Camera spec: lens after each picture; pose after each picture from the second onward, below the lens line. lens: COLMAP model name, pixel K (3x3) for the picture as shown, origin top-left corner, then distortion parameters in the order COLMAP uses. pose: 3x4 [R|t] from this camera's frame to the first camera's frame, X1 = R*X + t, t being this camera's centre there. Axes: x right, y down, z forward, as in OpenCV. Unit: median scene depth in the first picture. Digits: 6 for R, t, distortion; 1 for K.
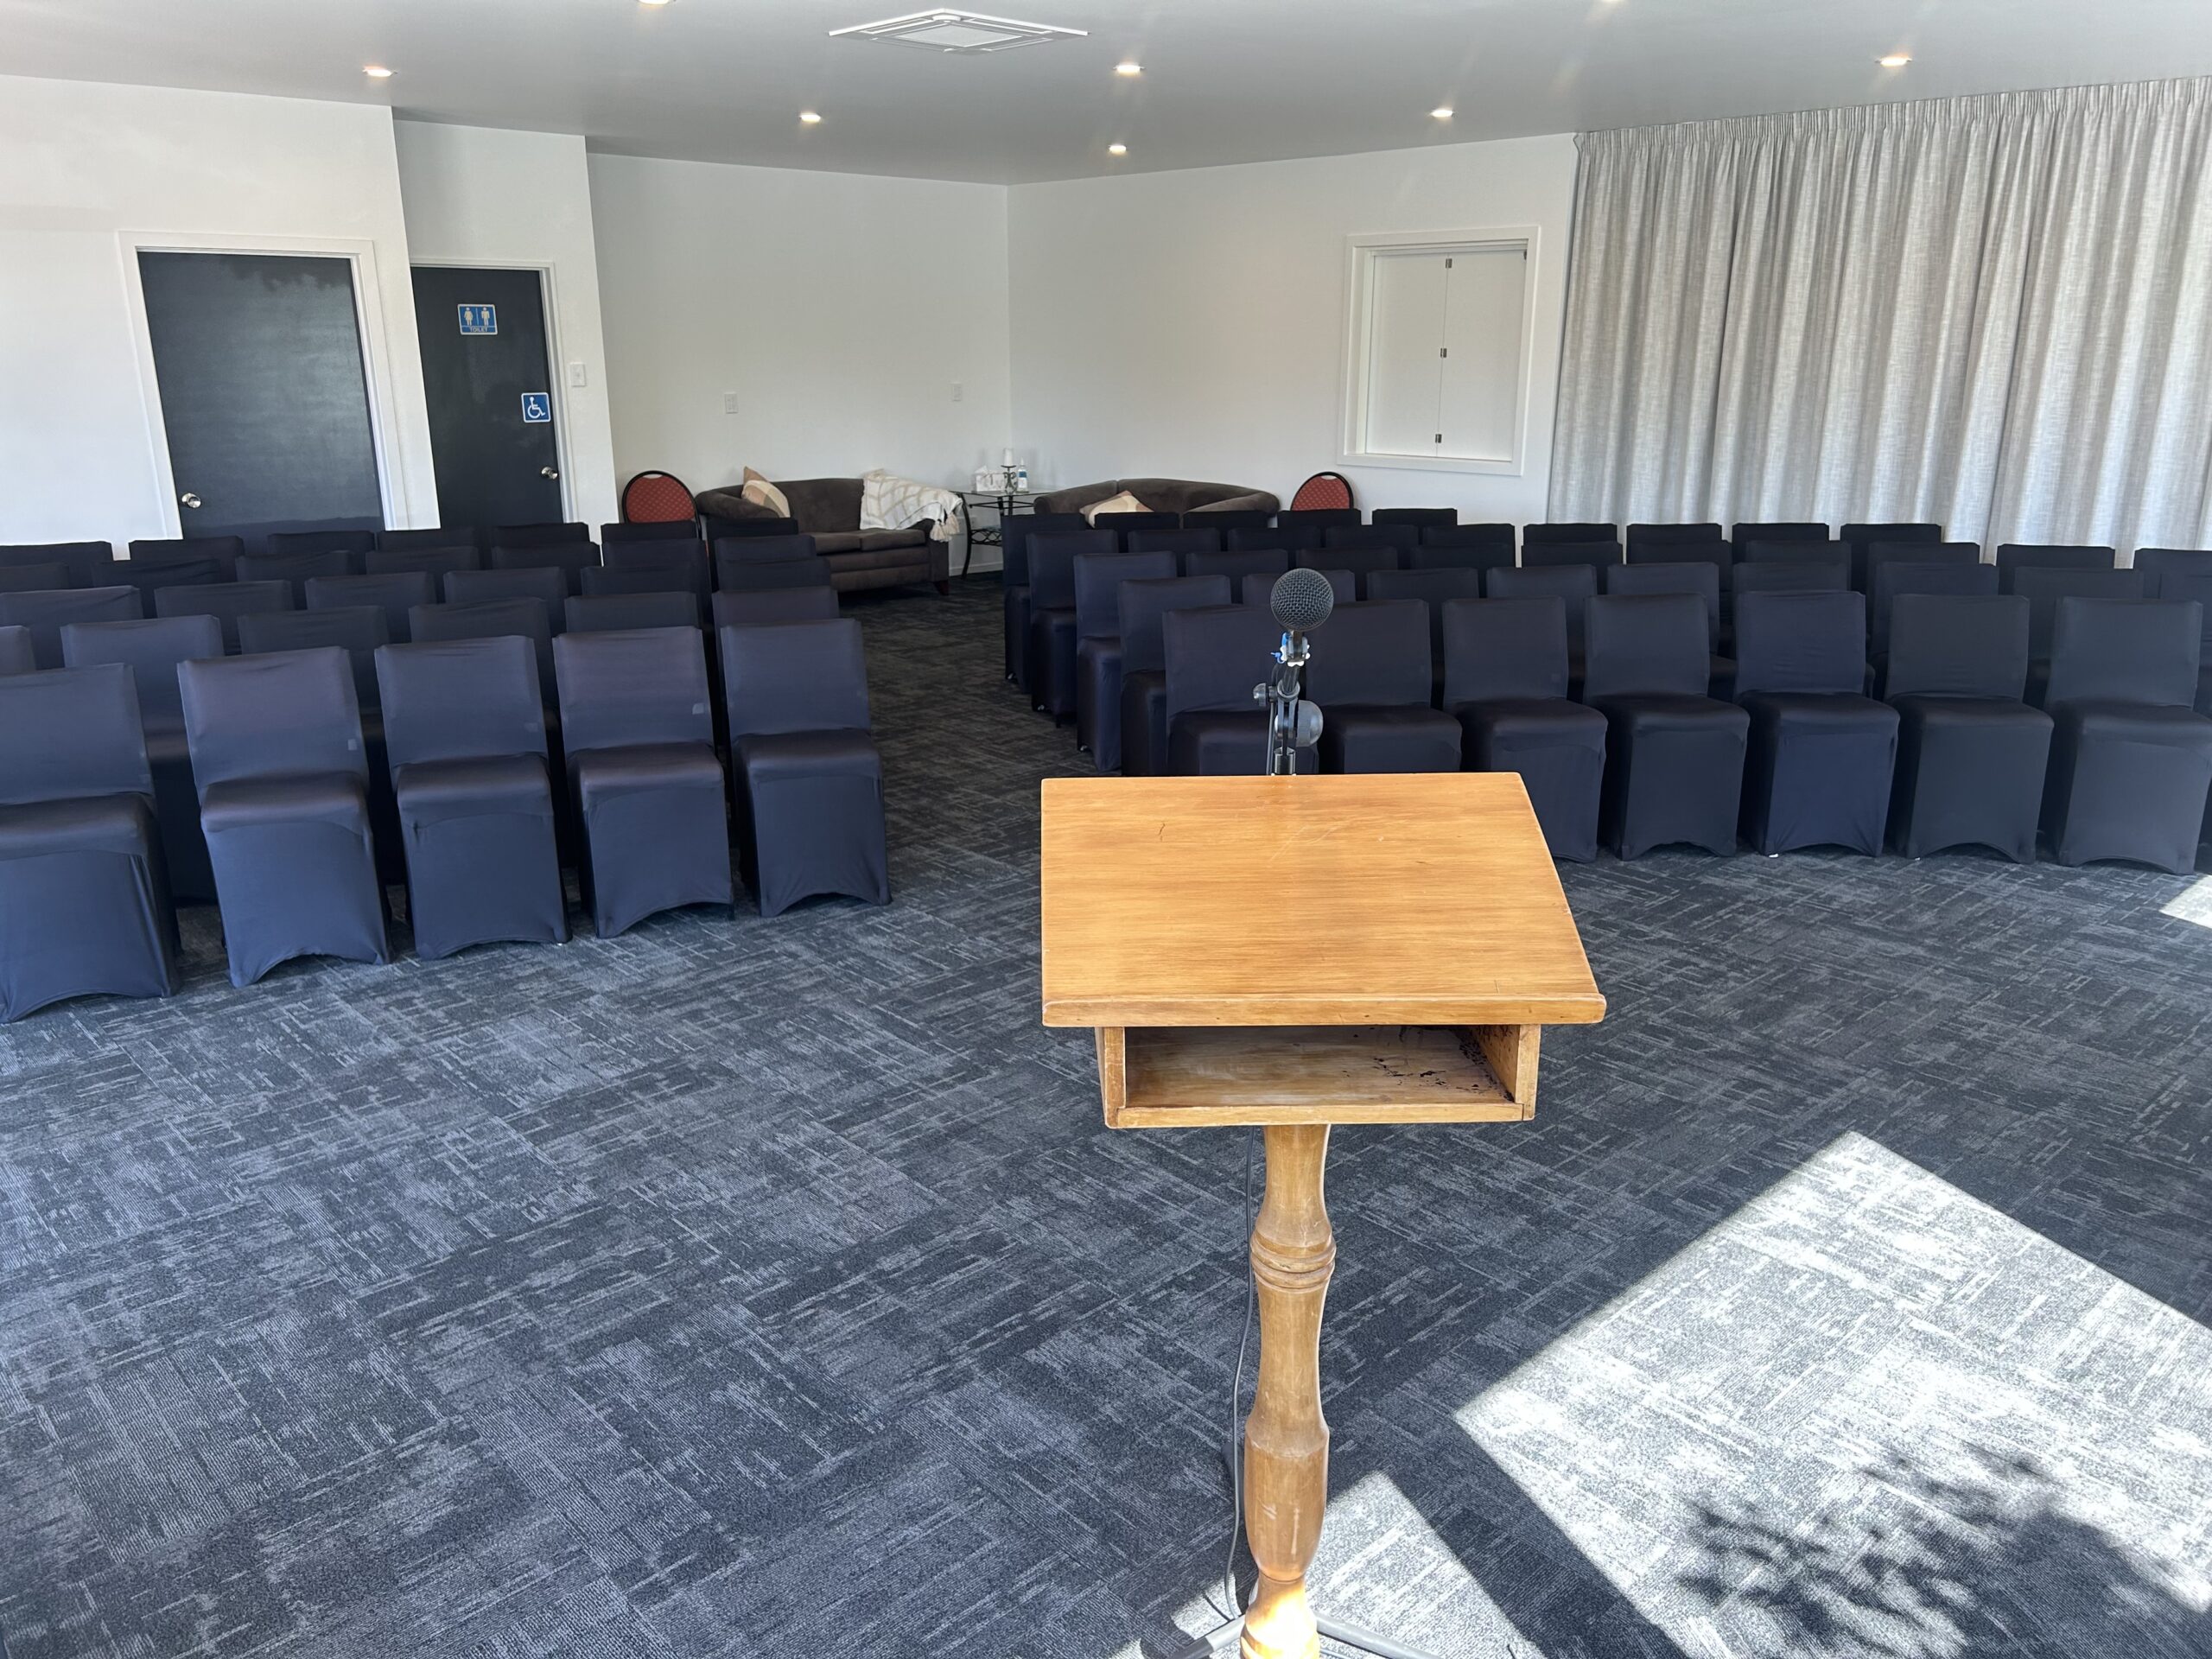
lens RADIAL K [[1679.2, 0, 1106.7], [0, 1679.2, 830.6], [0, 0, 1]] dist [-0.001517, -0.004298]
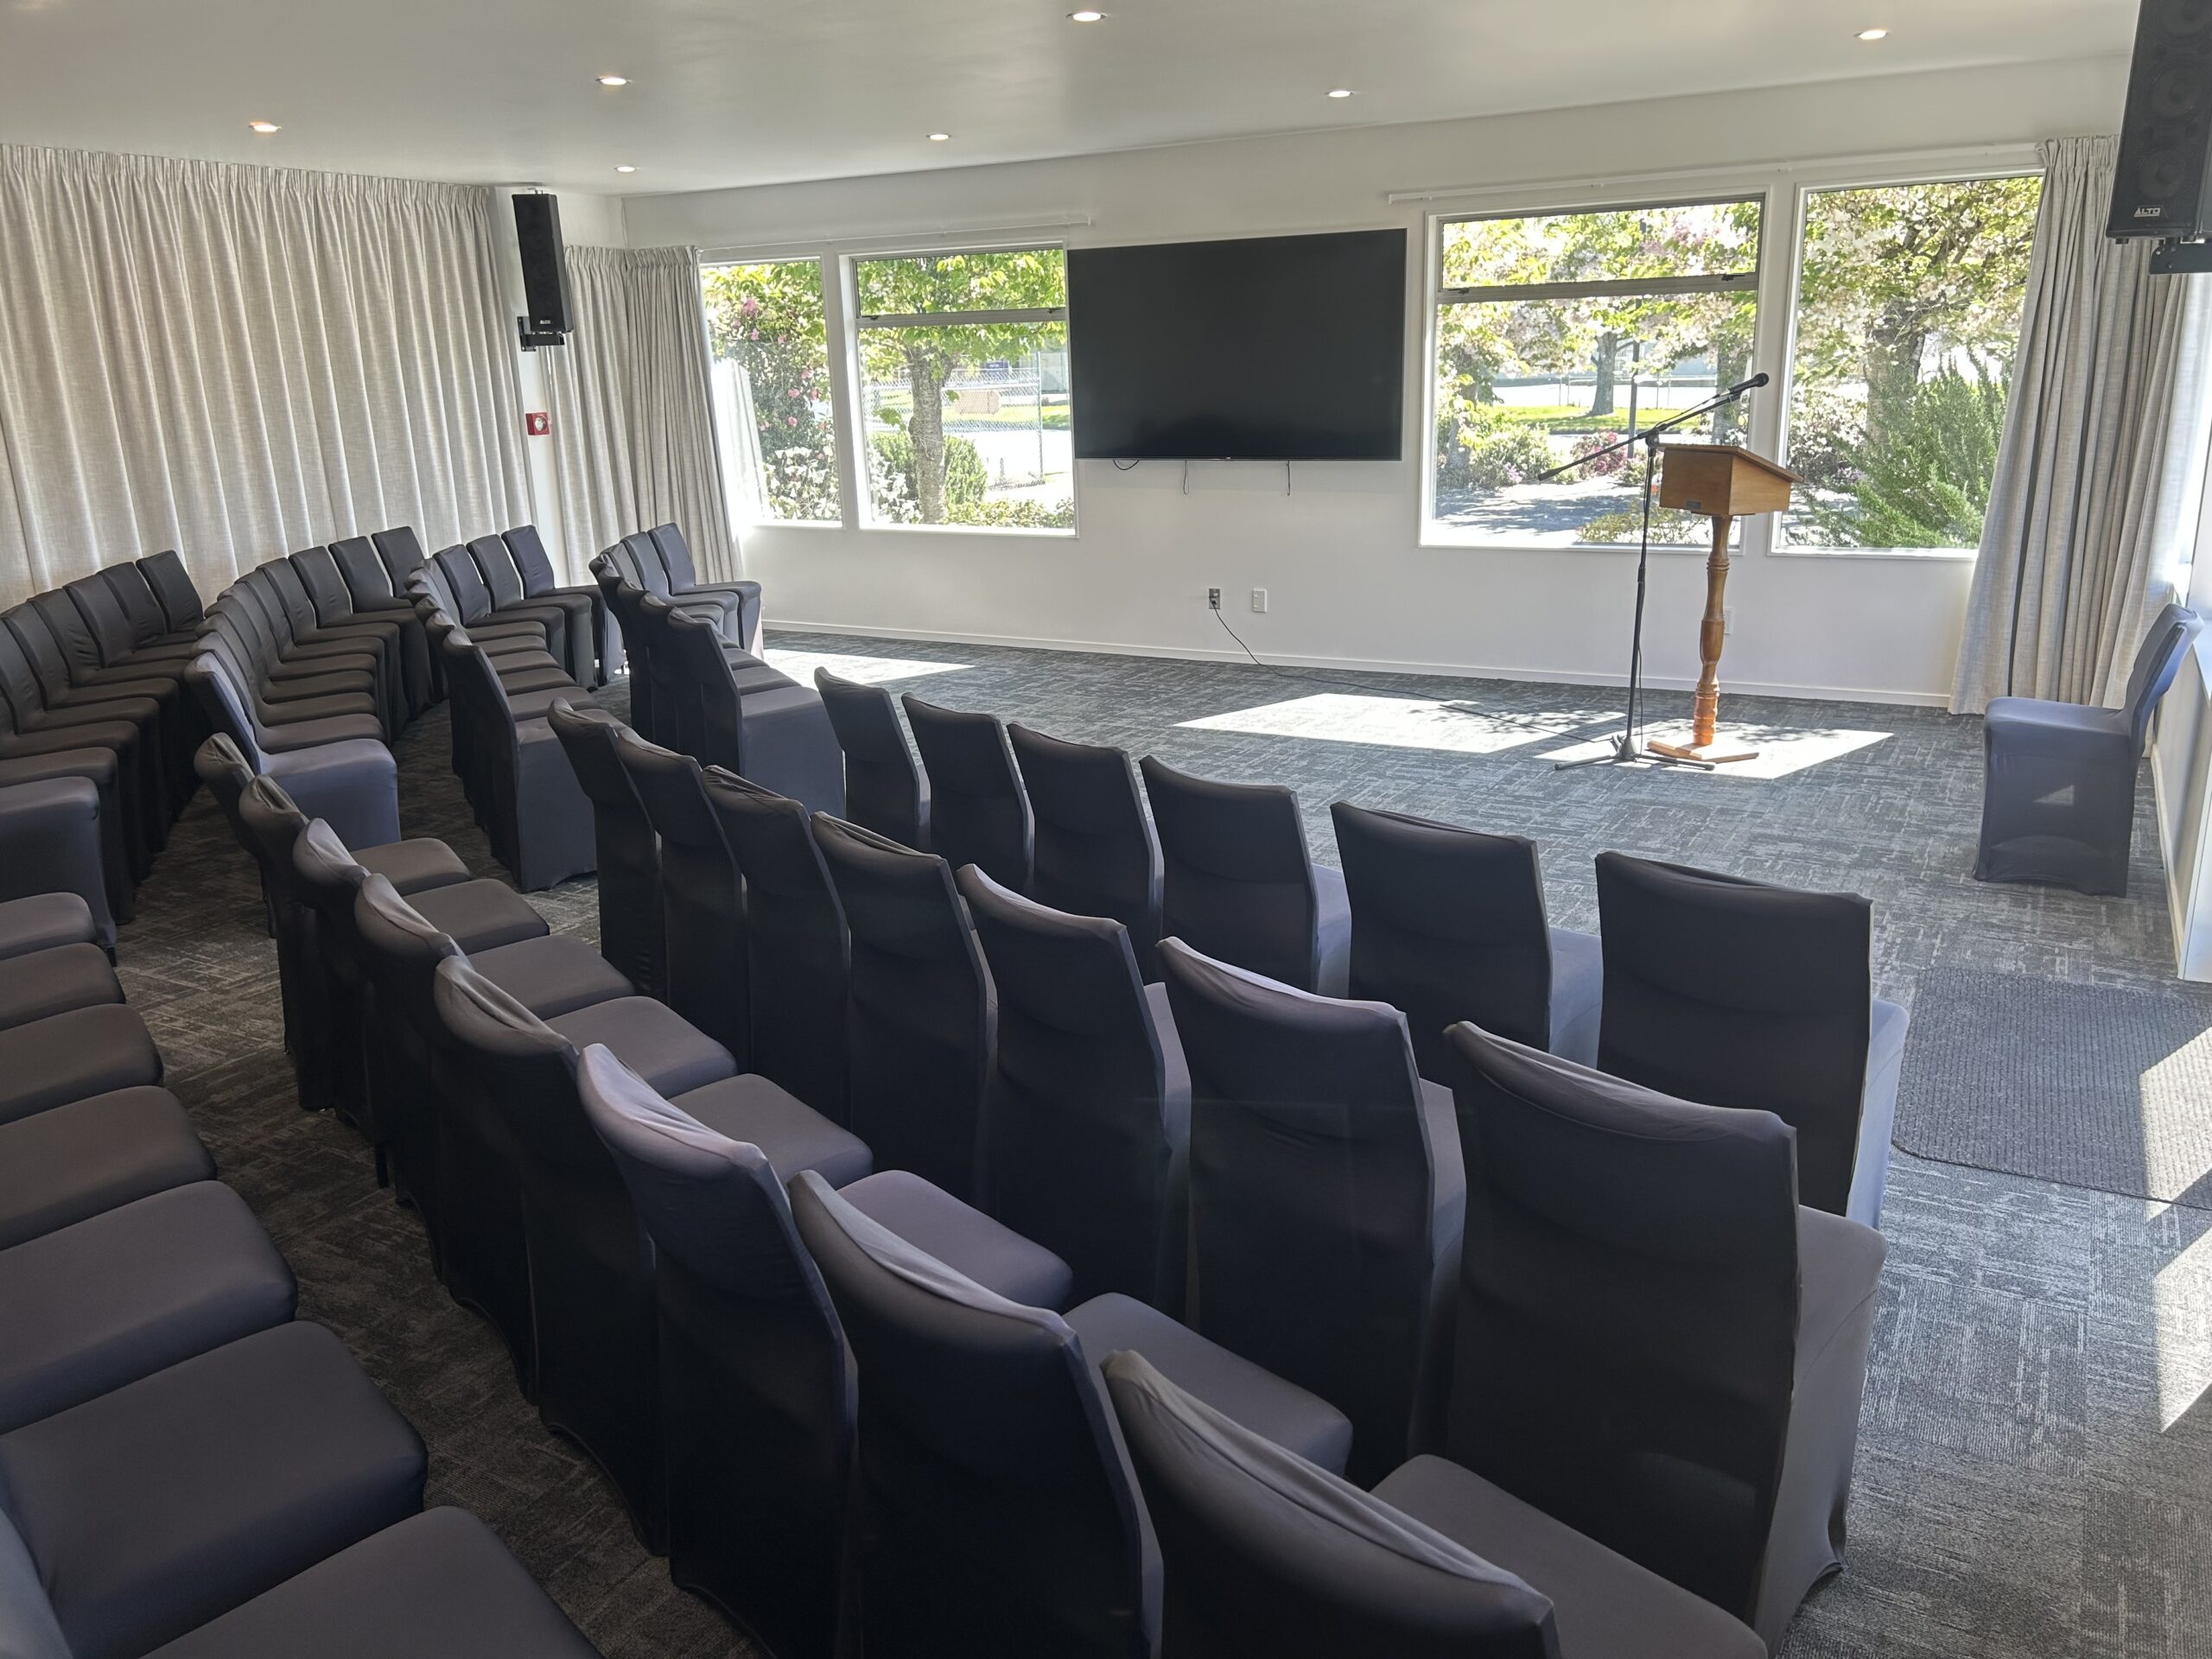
lens RADIAL K [[1679.2, 0, 1107.4], [0, 1679.2, 826.9], [0, 0, 1]] dist [-0.001517, -0.004298]
pose [[-0.284435, -0.267856, 0.920516, -2.086451], [0.312792, 0.881704, 0.353213, -0.654507], [-0.906233, 0.388396, -0.167004, 2.073846]]
